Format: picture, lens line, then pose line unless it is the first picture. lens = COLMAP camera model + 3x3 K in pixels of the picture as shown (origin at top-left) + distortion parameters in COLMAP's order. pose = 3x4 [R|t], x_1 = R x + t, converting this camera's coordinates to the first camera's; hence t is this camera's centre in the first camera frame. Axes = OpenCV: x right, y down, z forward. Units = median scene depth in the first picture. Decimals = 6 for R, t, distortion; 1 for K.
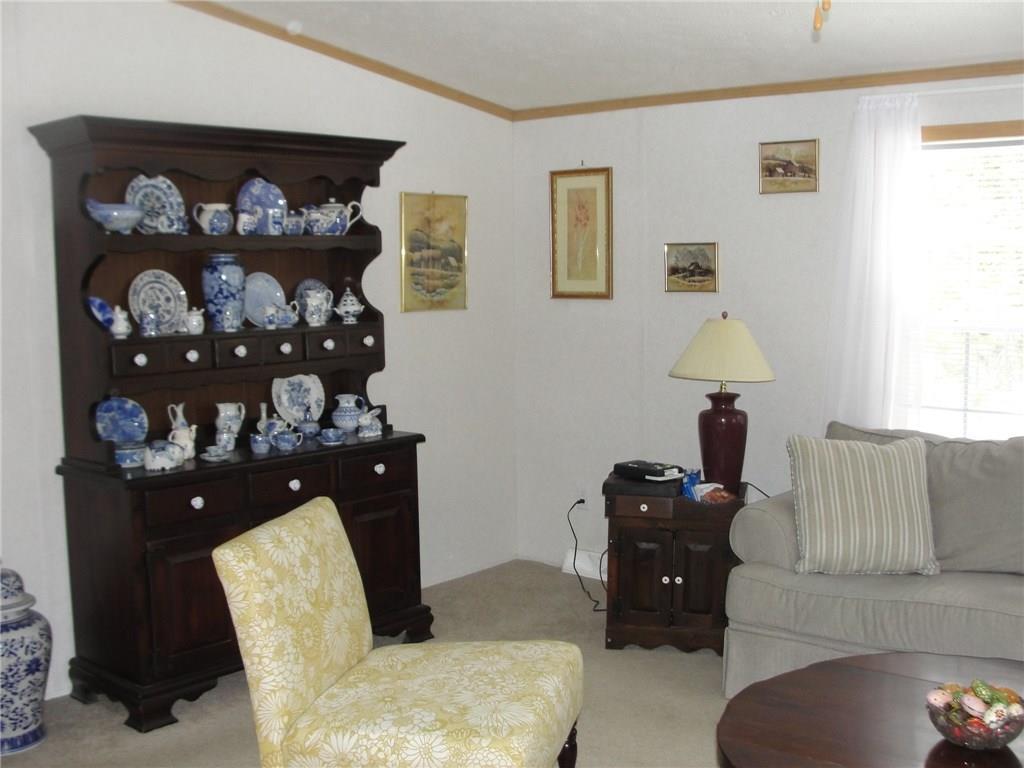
lens RADIAL K [[1198.6, 0, 512.0], [0, 1198.6, 384.0], [0, 0, 1]] dist [-0.163496, 0.076037]
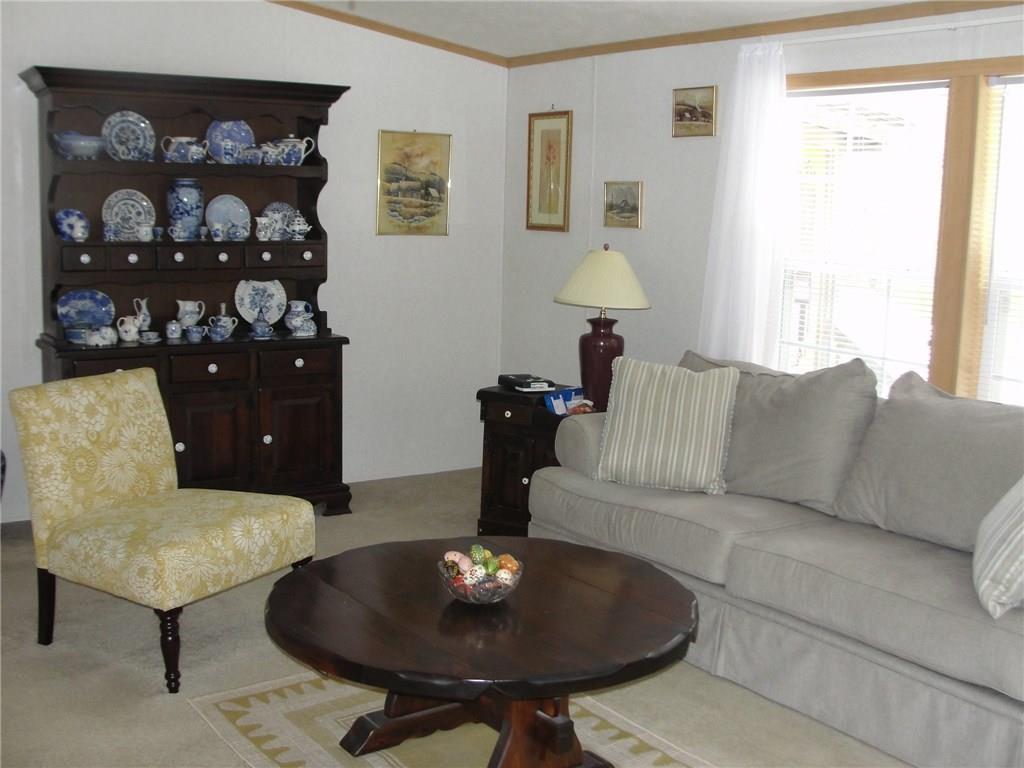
lens RADIAL K [[1198.6, 0, 512.0], [0, 1198.6, 384.0], [0, 0, 1]] dist [-0.163496, 0.076037]
pose [[0.959892, 0.077515, -0.269443, 0.400474], [-0.064626, 0.996315, 0.056398, 0.010986], [0.272821, -0.036724, 0.961364, -0.080718]]
